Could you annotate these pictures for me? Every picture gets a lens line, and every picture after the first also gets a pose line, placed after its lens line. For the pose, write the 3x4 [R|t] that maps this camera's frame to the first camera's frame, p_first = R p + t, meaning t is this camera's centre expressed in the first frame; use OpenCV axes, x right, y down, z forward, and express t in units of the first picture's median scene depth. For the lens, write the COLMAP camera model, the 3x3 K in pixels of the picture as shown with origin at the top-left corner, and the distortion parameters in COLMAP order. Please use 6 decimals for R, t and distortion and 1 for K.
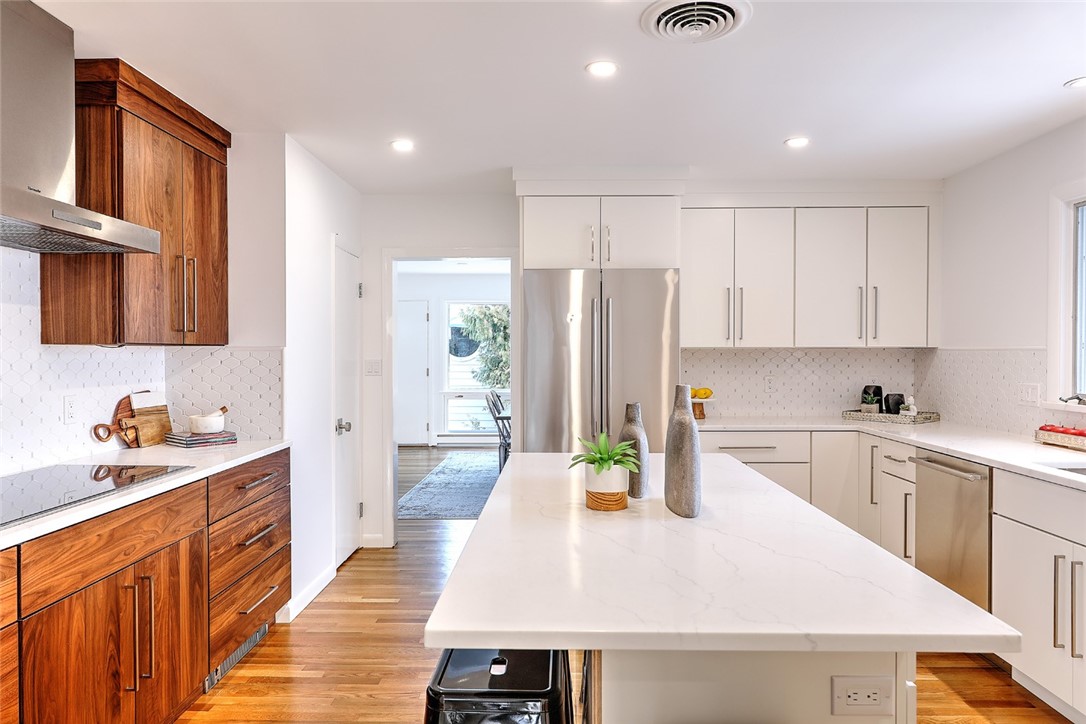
lens RADIAL K [[748.5, 0, 542.6], [0, 748.5, 360.7], [0, 0, 1]] dist [0.002291, 0.000060]
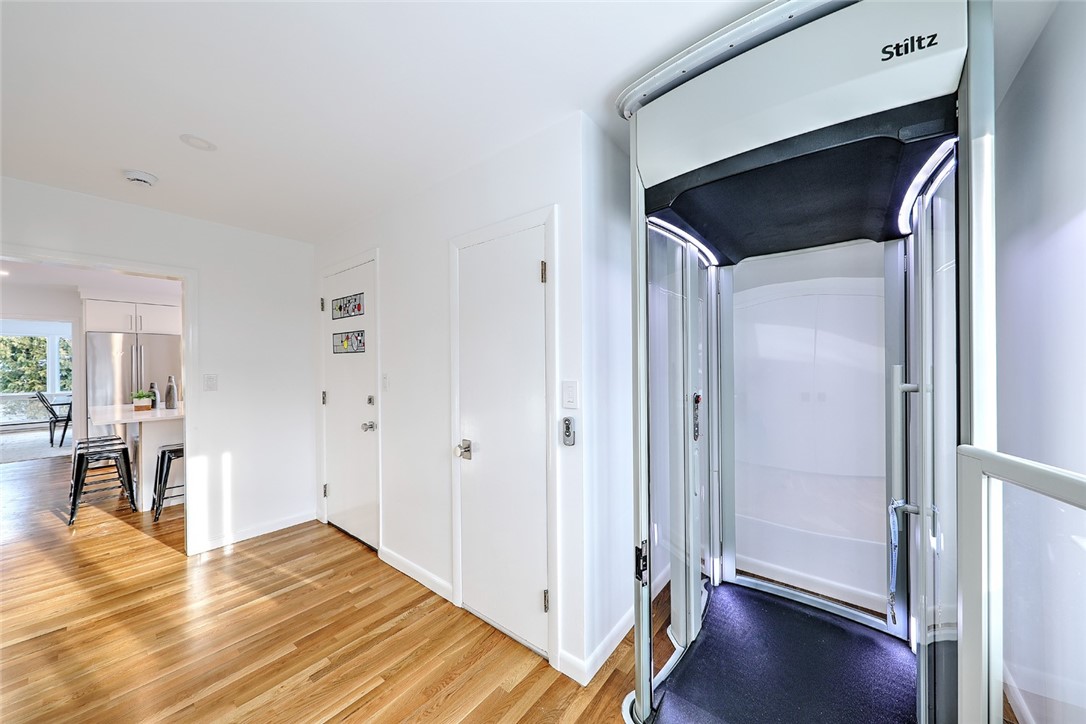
lens RADIAL K [[378.3, 0, 543.7], [0, 378.3, 366.1], [0, 0, 1]] dist [0.000728, 0.000035]
pose [[0.614505, -0.006259, 0.788888, -0.078396], [0.015186, 0.999877, -0.003896, 0.008700], [-0.788767, 0.014374, 0.614524, -0.786479]]
